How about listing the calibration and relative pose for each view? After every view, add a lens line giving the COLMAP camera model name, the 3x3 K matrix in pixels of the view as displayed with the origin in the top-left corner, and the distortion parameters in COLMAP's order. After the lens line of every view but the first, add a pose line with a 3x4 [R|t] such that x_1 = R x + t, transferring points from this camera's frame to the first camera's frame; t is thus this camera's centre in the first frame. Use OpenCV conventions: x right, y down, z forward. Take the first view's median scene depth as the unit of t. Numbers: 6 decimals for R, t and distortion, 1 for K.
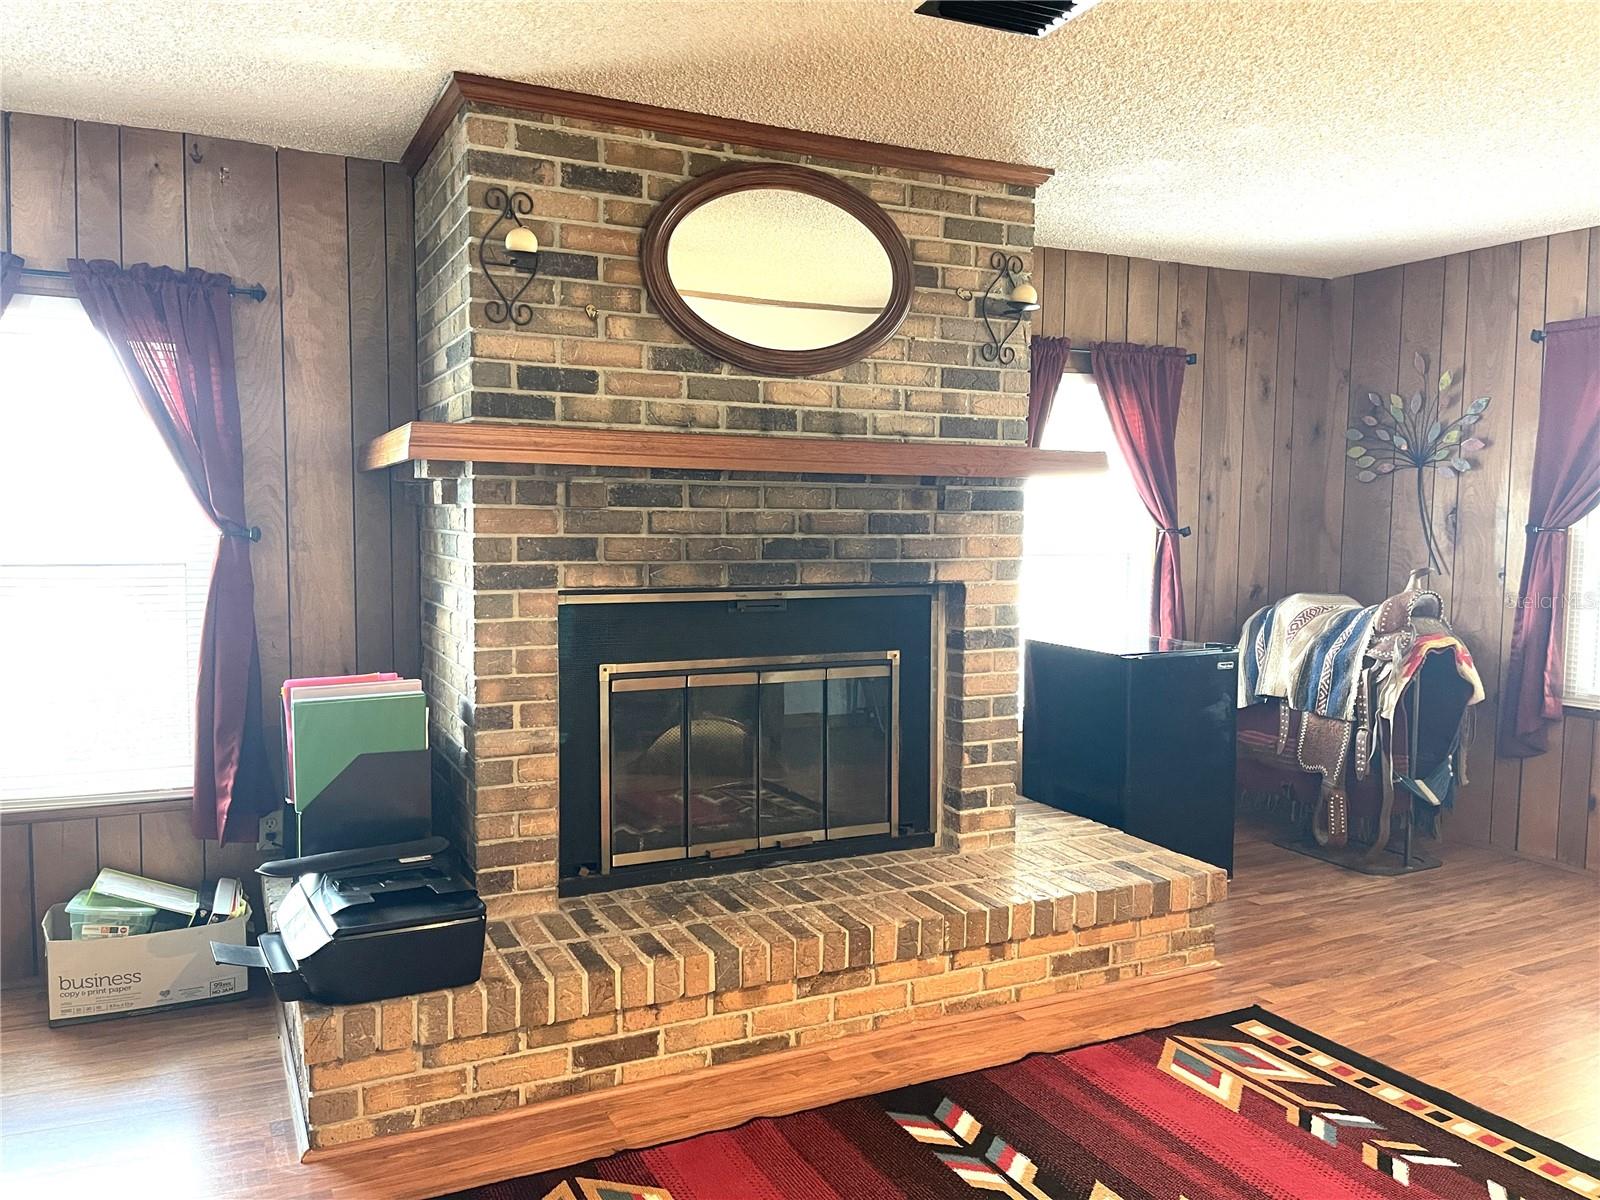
lens RADIAL K [[1207.4, 0, 800.5], [0, 1207.4, 608.1], [0, 0, 1]] dist [0.071792, -0.093814]
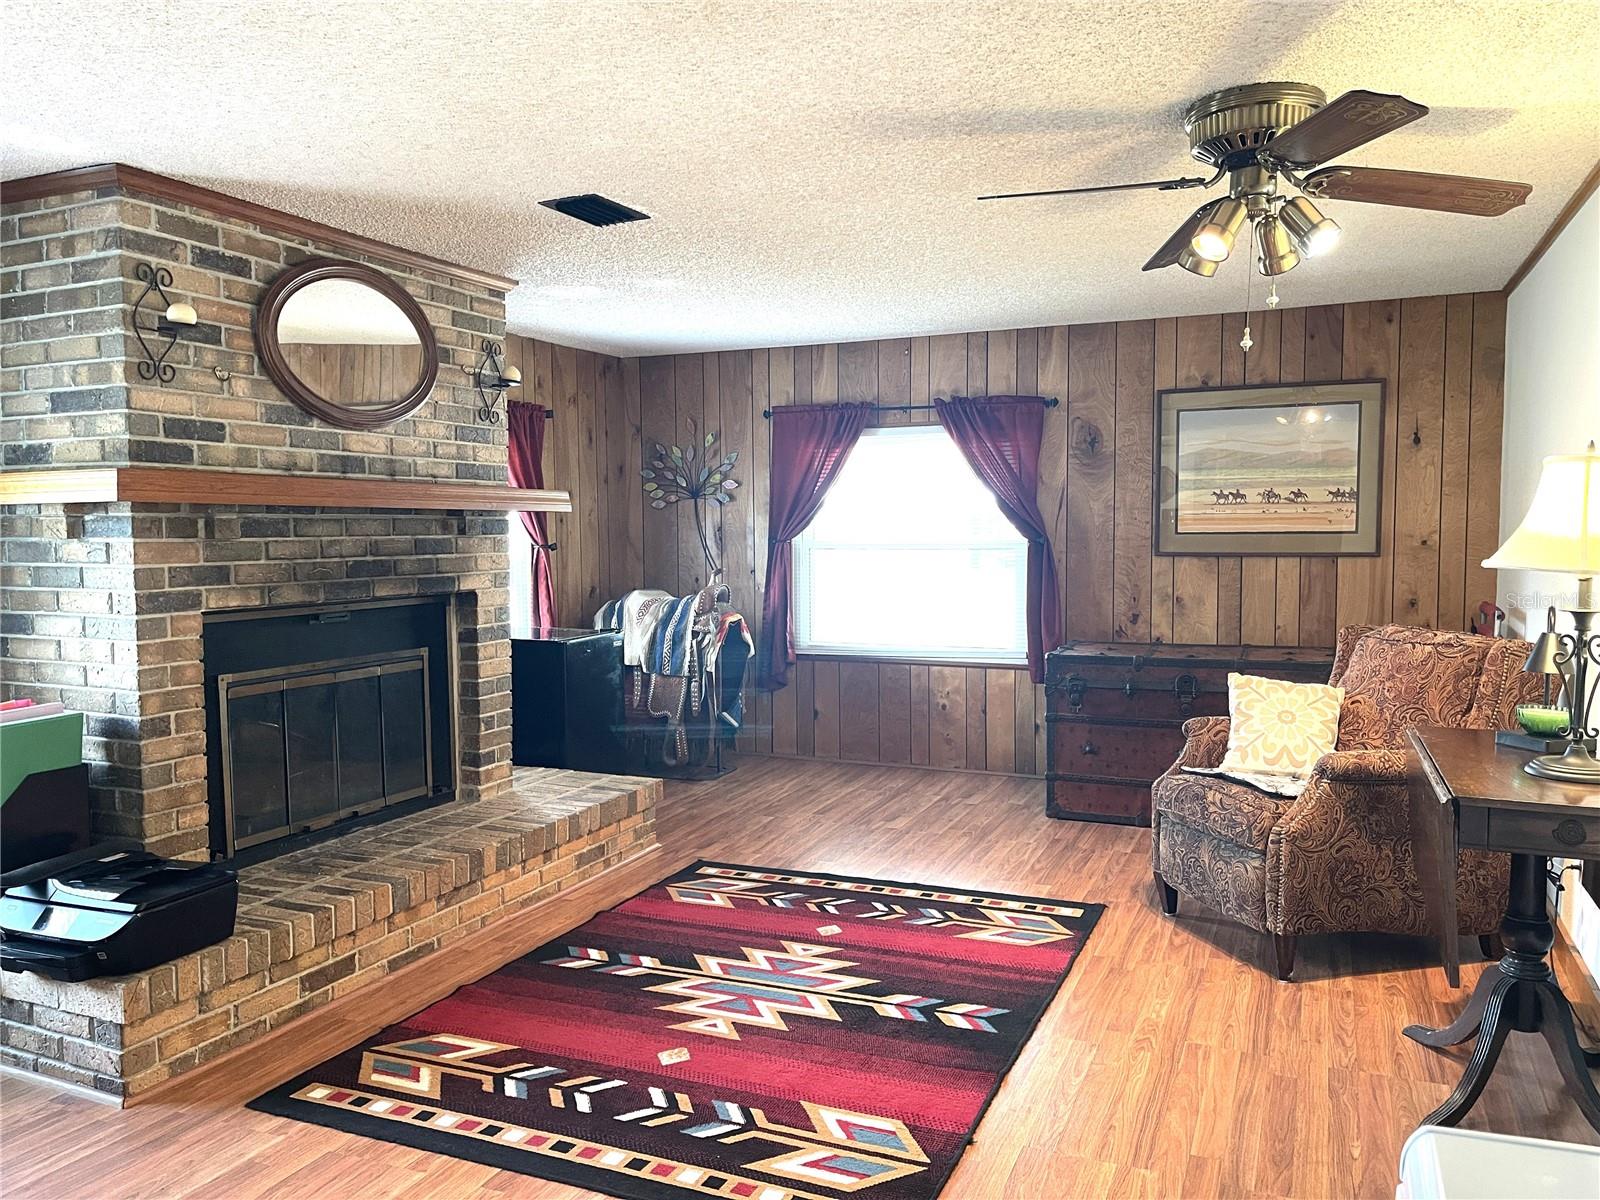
lens RADIAL K [[1207.4, 0, 800.5], [0, 1207.4, 608.1], [0, 0, 1]] dist [0.071792, -0.093814]
pose [[0.763285, -0.056267, 0.643607, -0.497285], [0.061727, 0.997994, 0.014044, 0.000712], [-0.643107, 0.029008, 0.765227, -0.247366]]
